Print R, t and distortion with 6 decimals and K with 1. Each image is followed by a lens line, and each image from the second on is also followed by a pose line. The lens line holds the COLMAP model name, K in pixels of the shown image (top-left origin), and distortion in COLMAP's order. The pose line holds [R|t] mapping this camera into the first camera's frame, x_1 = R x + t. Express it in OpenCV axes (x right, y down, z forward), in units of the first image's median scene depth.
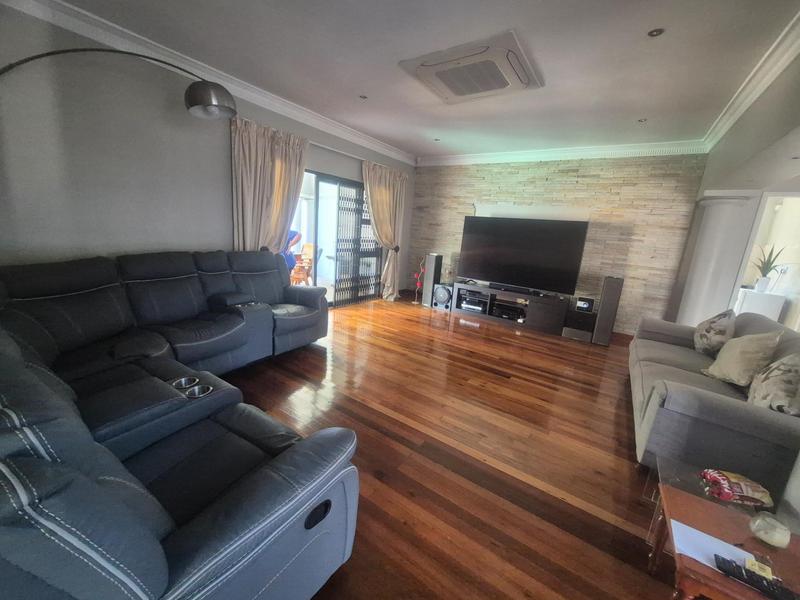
lens RADIAL K [[325.8, 0, 377.5], [0, 325.8, 298.7], [0, 0, 1]] dist [0.000903, -0.000196]
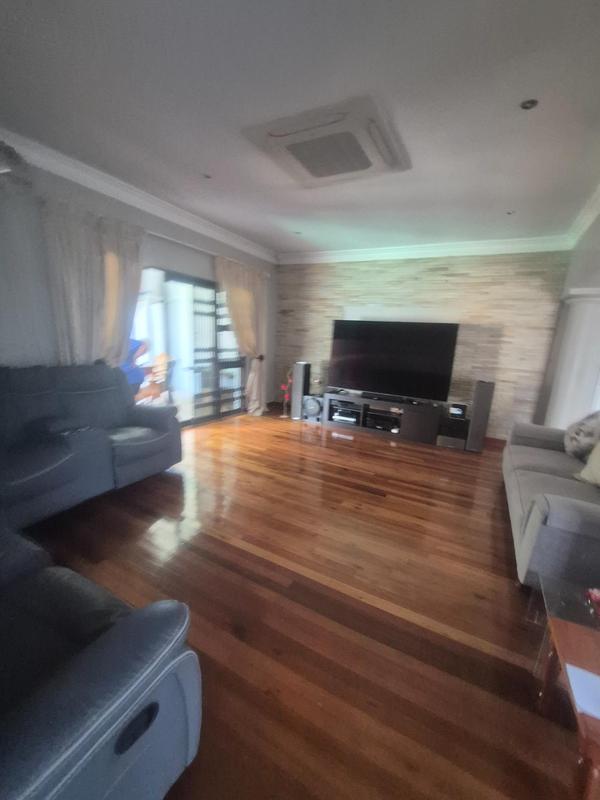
lens RADIAL K [[325.8, 0, 302.6], [0, 325.8, 420.2], [0, 0, 1]] dist [0.000903, -0.000196]
pose [[0.989632, -0.053586, 0.133253, 0.055940], [0.048223, 0.997904, 0.043160, -0.017872], [-0.135286, -0.036287, 0.990142, 0.114526]]
